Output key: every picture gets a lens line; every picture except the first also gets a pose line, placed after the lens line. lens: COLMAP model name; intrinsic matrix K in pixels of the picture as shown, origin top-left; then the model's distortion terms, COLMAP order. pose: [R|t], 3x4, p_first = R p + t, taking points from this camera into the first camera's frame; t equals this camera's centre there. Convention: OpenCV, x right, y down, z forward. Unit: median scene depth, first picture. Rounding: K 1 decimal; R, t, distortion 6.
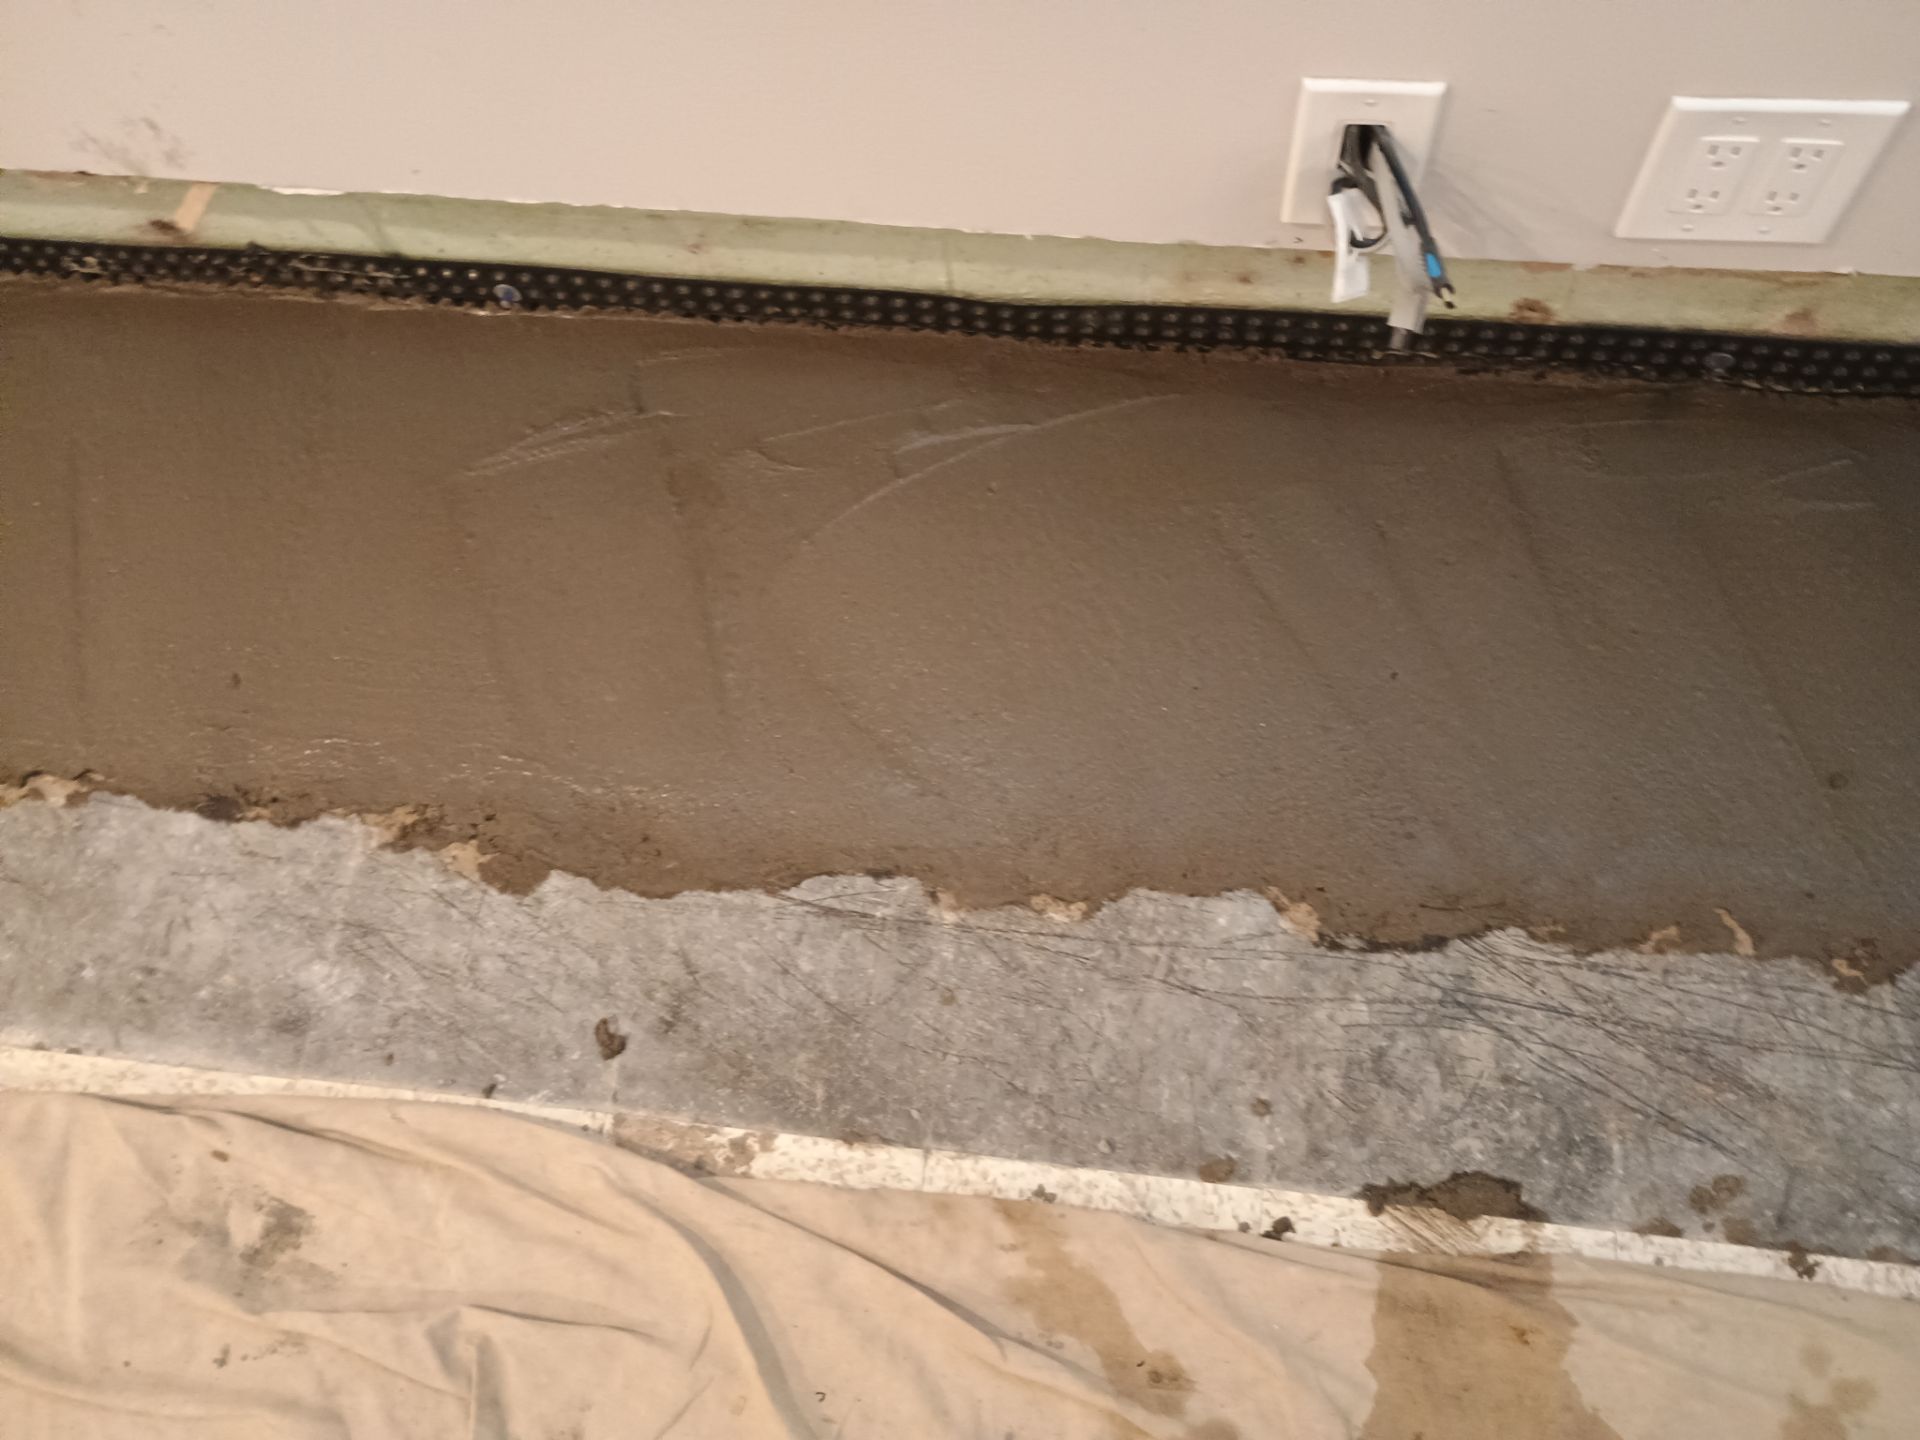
lens RADIAL K [[1596.6, 0, 964.9], [0, 1596.6, 733.5], [0, 0, 1]] dist [0.048163, -0.054323]
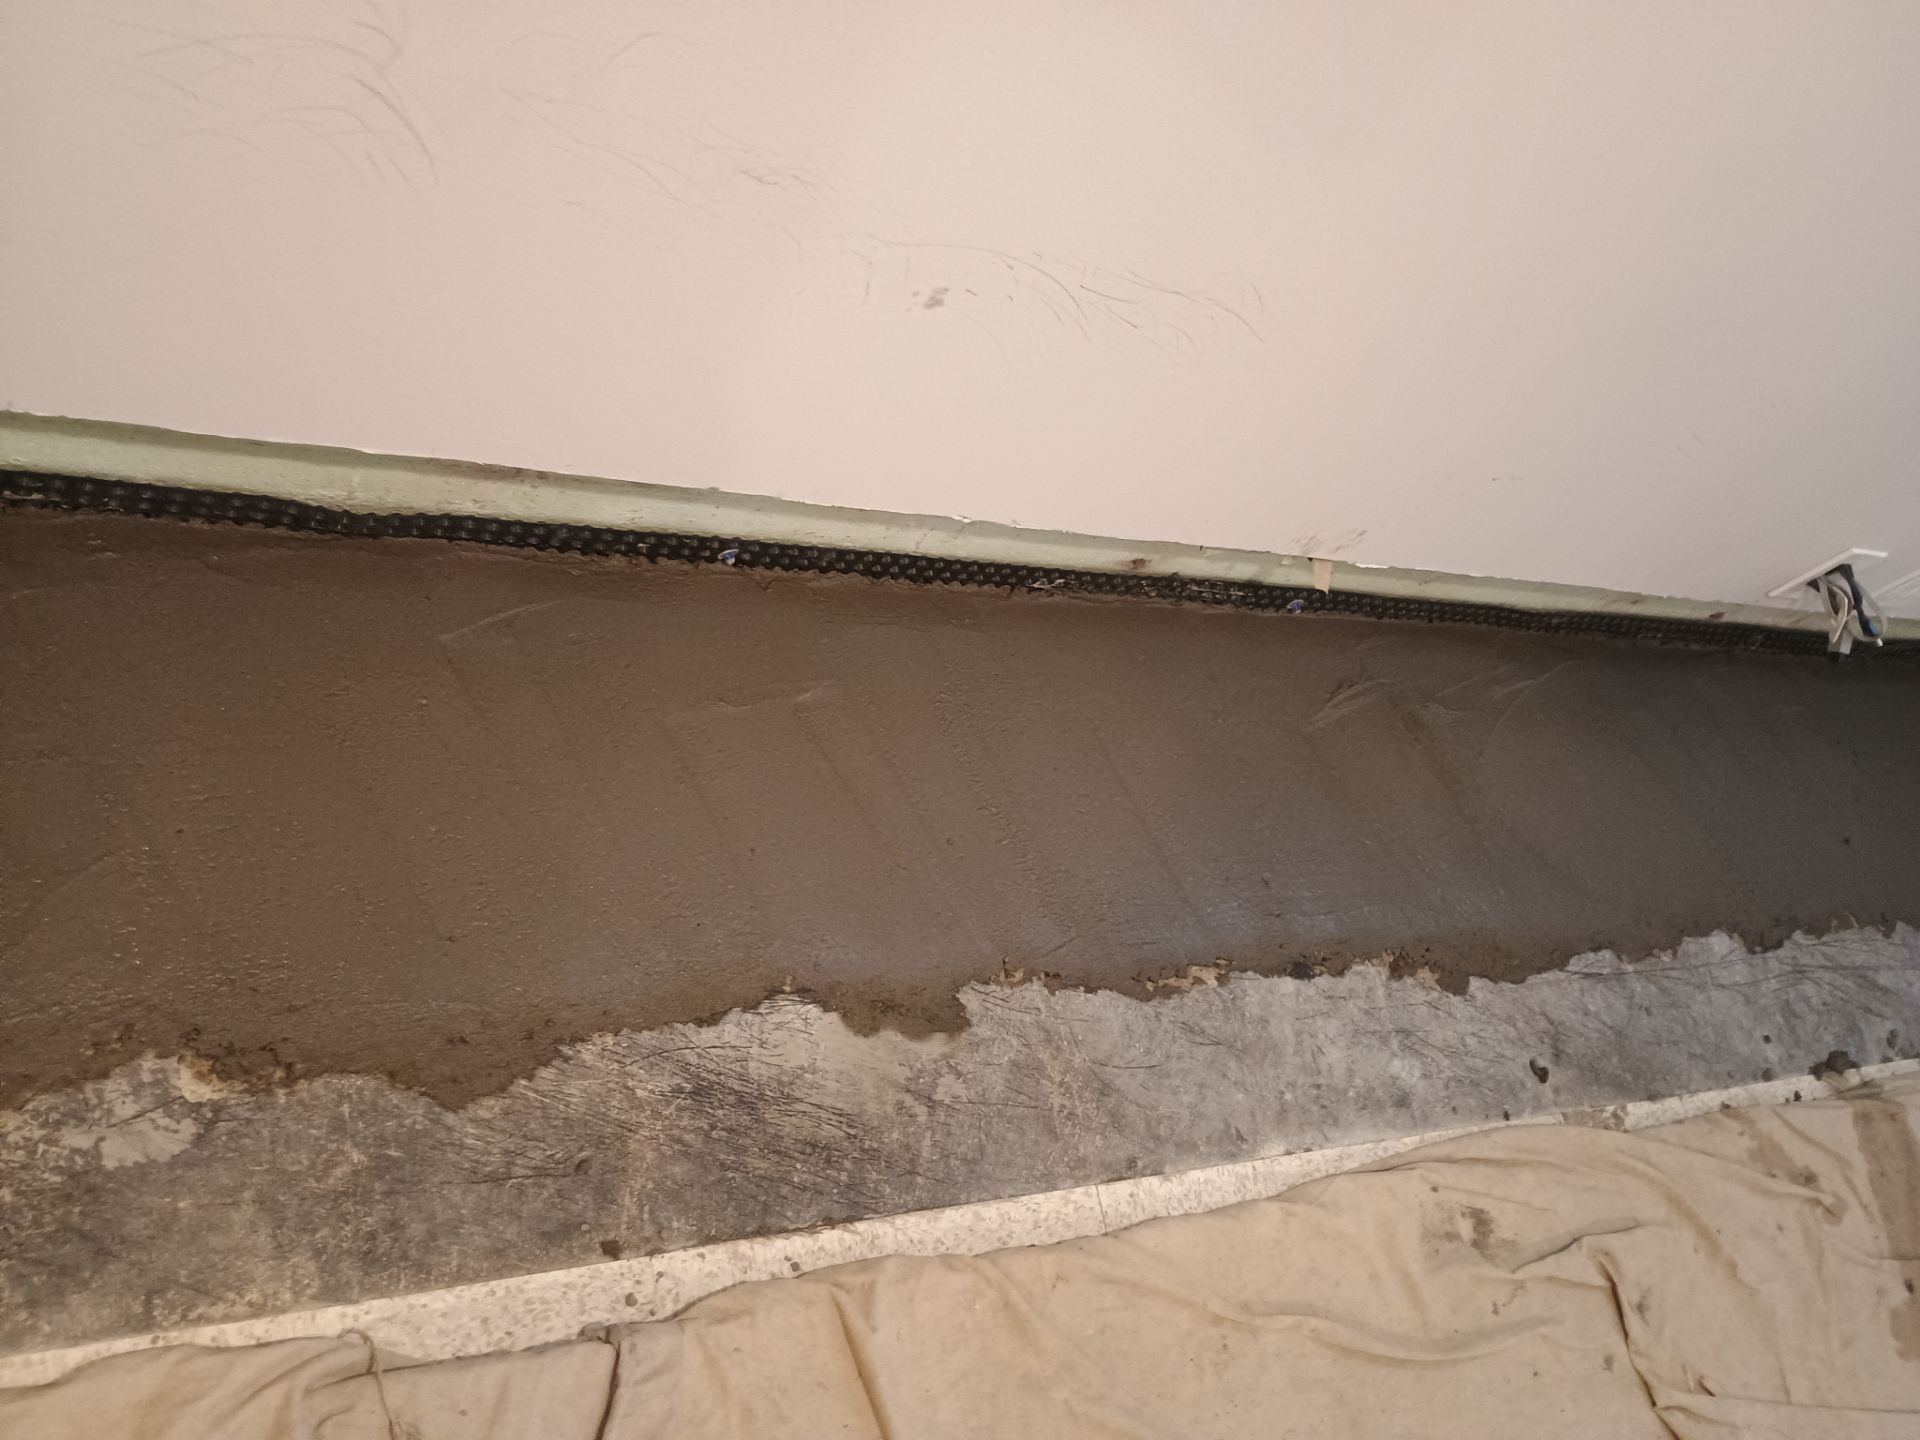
lens RADIAL K [[1596.6, 0, 1001.4], [0, 1596.6, 707.8], [0, 0, 1]] dist [0.048163, -0.054323]
pose [[0.784110, -0.049804, 0.618621, -1.640945], [0.090926, 0.995238, -0.035125, -0.172433], [-0.613926, 0.083790, 0.784904, 0.006186]]
